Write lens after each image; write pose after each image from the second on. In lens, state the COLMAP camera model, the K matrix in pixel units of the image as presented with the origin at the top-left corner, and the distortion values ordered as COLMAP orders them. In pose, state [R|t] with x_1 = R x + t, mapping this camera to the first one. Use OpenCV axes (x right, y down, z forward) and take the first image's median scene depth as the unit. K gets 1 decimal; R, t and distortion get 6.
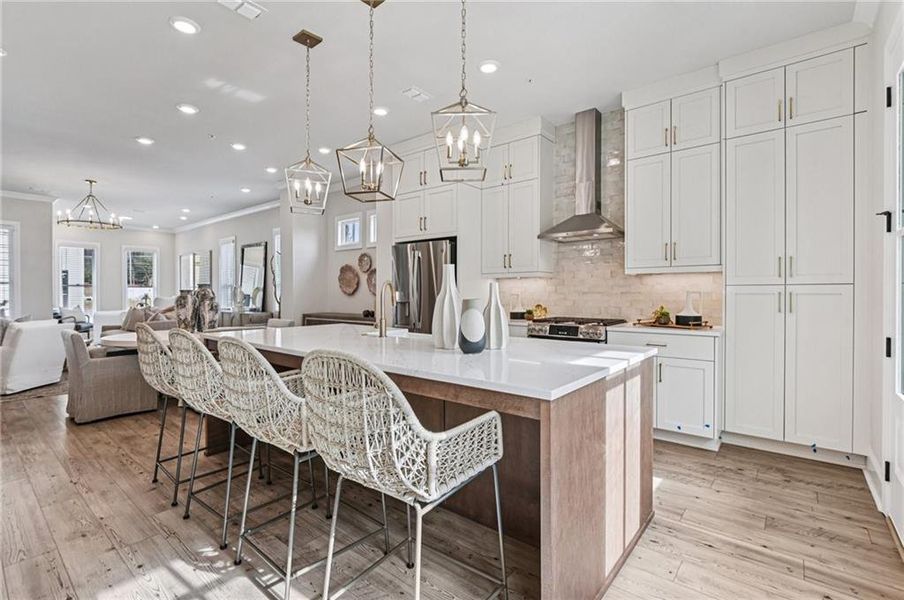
lens RADIAL K [[417.9, 0, 452.4], [0, 417.9, 294.9], [0, 0, 1]] dist [0.001534, 0.000127]
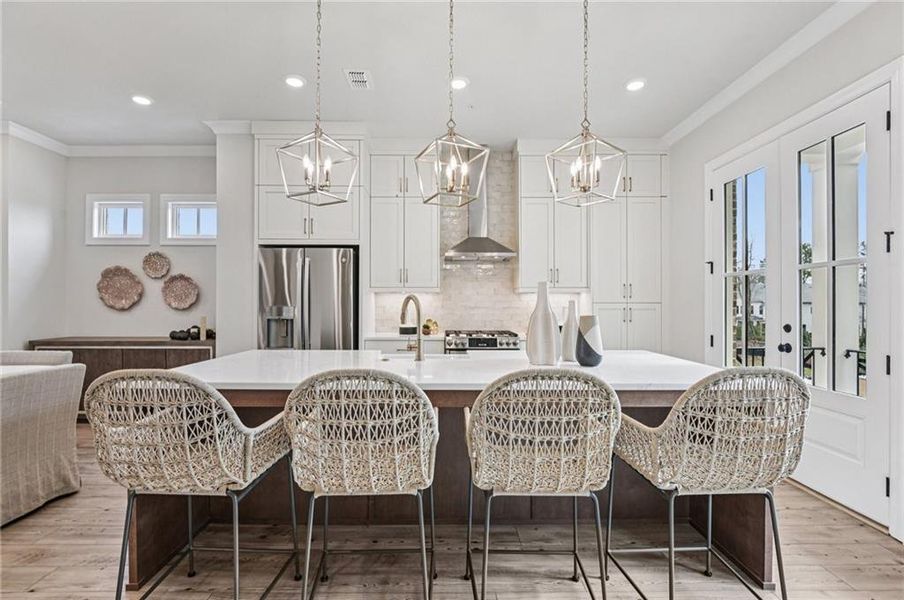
lens RADIAL K [[415.6, 0, 457.1], [0, 415.6, 303.4], [0, 0, 1]] dist [0.011610, -0.017200]
pose [[0.760307, 0.008364, 0.649510, -0.414006], [0.002532, 0.999871, -0.015839, 0.000772], [-0.649559, 0.013687, 0.760188, 0.183347]]
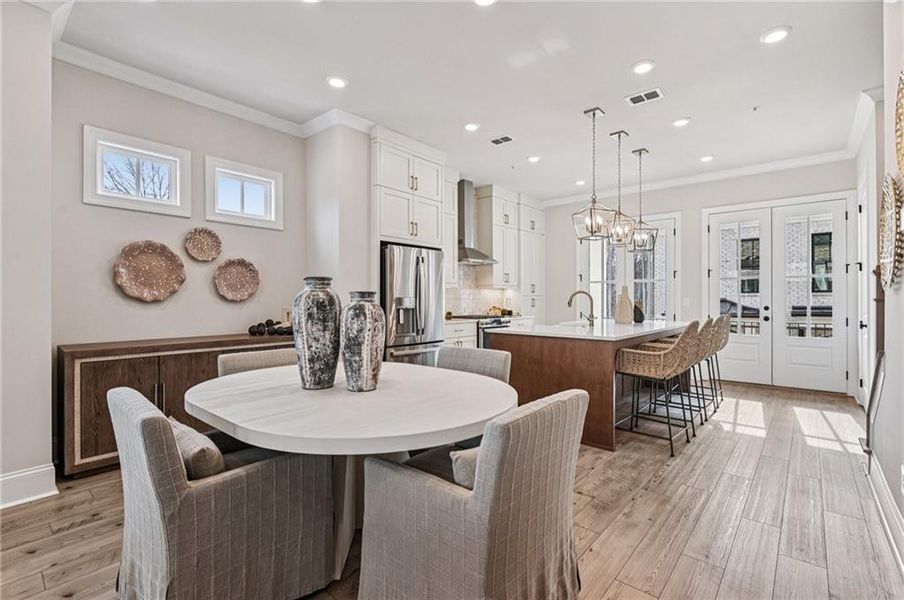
lens RADIAL K [[415.6, 0, 457.1], [0, 415.6, 303.4], [0, 0, 1]] dist [0.011610, -0.017200]
pose [[0.012649, -0.005755, 0.999903, -1.133674], [0.010230, 0.999932, 0.005626, 0.002943], [-0.999868, 0.010158, 0.012707, 0.954524]]
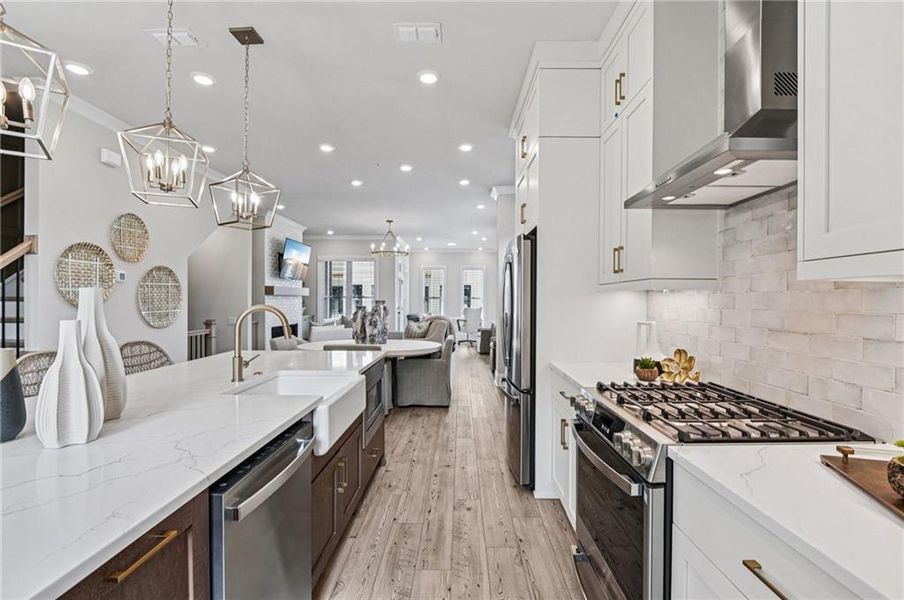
lens RADIAL K [[412.3, 0, 452.0], [0, 412.3, 300.0], [0, 0, 1]] dist [0.015645, -0.013833]
pose [[0.625958, 0.003385, -0.779850, 0.413343], [-0.008450, 0.999961, -0.002442, -0.028268], [0.779811, 0.008118, 0.625962, 0.527070]]
